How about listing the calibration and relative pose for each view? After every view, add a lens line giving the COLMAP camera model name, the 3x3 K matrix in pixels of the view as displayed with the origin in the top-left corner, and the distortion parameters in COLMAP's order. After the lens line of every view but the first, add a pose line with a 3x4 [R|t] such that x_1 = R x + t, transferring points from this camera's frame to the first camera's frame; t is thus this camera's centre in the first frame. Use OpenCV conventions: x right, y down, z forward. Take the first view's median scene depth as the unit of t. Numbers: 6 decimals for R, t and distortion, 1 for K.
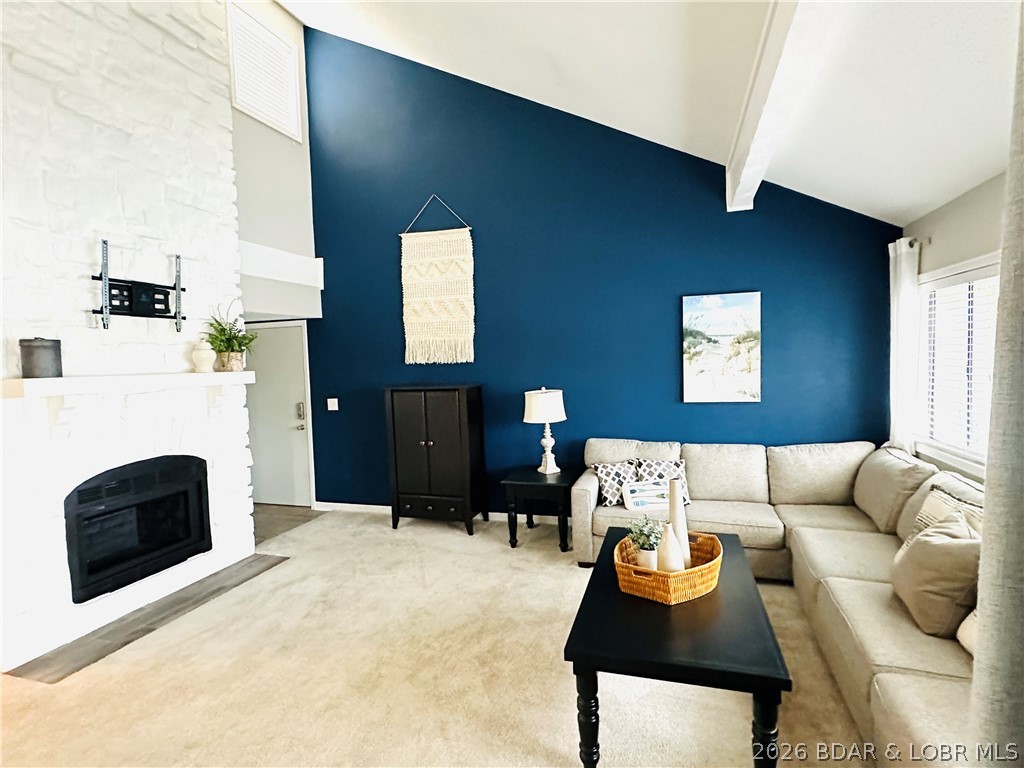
lens RADIAL K [[530.7, 0, 511.3], [0, 530.7, 387.0], [0, 0, 1]] dist [0.003280, 0.000333]
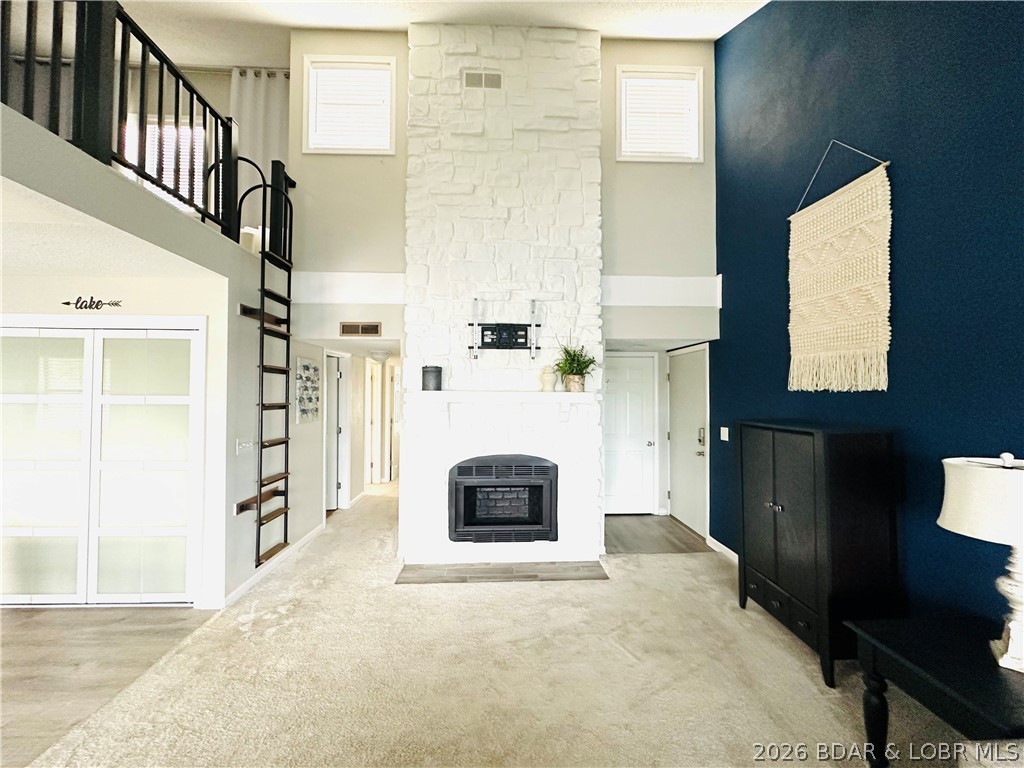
lens RADIAL K [[407.5, 0, 511.5], [0, 407.5, 384.5], [0, 0, 1]] dist [-0.002756, 0.000575]
pose [[0.342174, 0.013992, -0.939532, 0.240615], [-0.065234, 0.997830, -0.008898, -0.027305], [0.937369, 0.064334, 0.342345, 0.548150]]
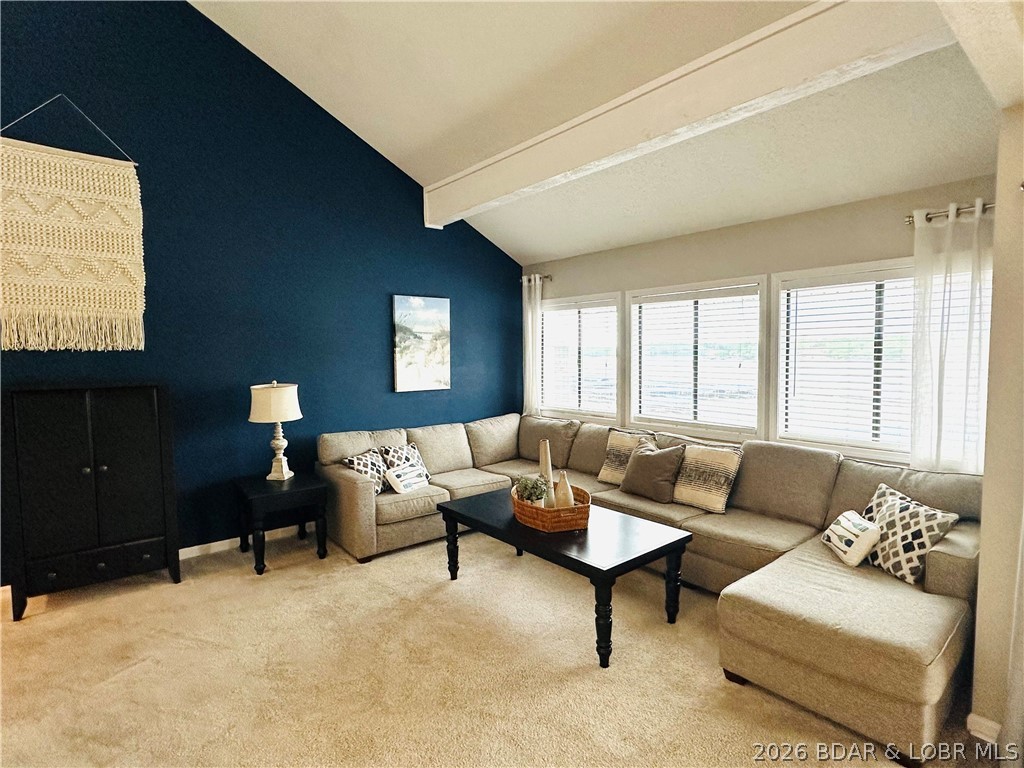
lens RADIAL K [[530.7, 0, 510.3], [0, 530.7, 384.8], [0, 0, 1]] dist [0.003280, 0.000333]
pose [[0.543351, -0.025882, 0.839107, -0.482380], [0.036013, 0.999323, 0.007504, 0.015148], [-0.838733, 0.026142, 0.543915, 0.219663]]
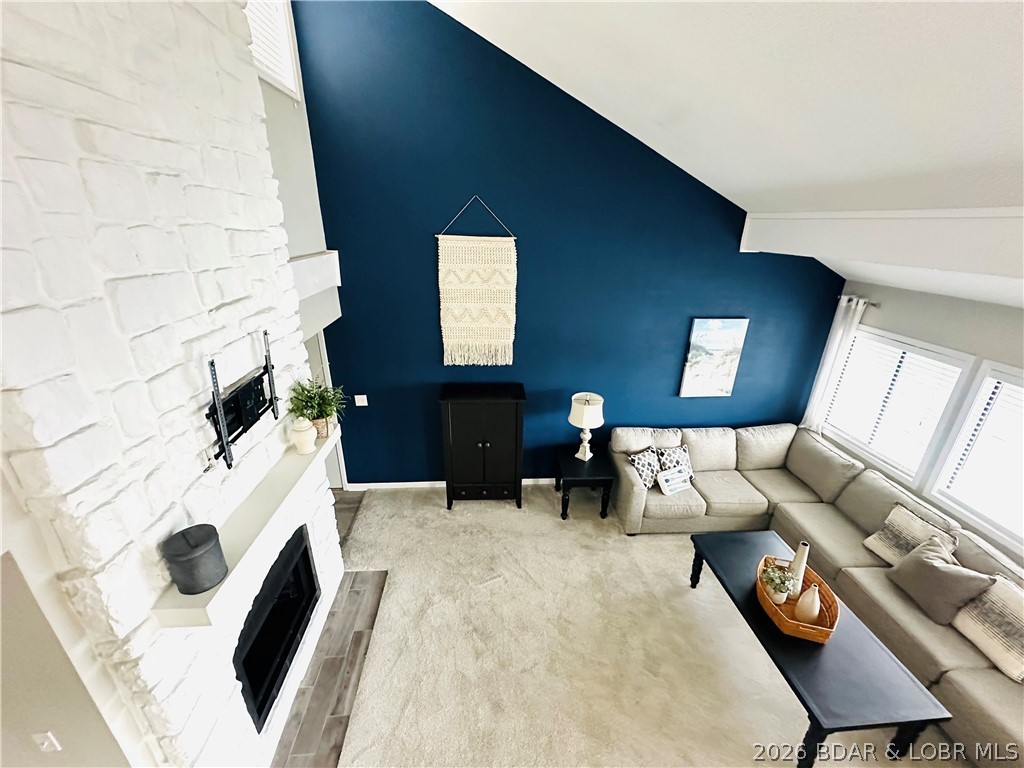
lens RADIAL K [[407.5, 0, 511.0], [0, 407.5, 384.4], [0, 0, 1]] dist [-0.002756, 0.000575]
pose [[0.928630, -0.093436, 0.359049, -0.450576], [-0.026174, 0.948857, 0.314618, -0.323947], [-0.370083, -0.301562, 0.878692, 0.282191]]
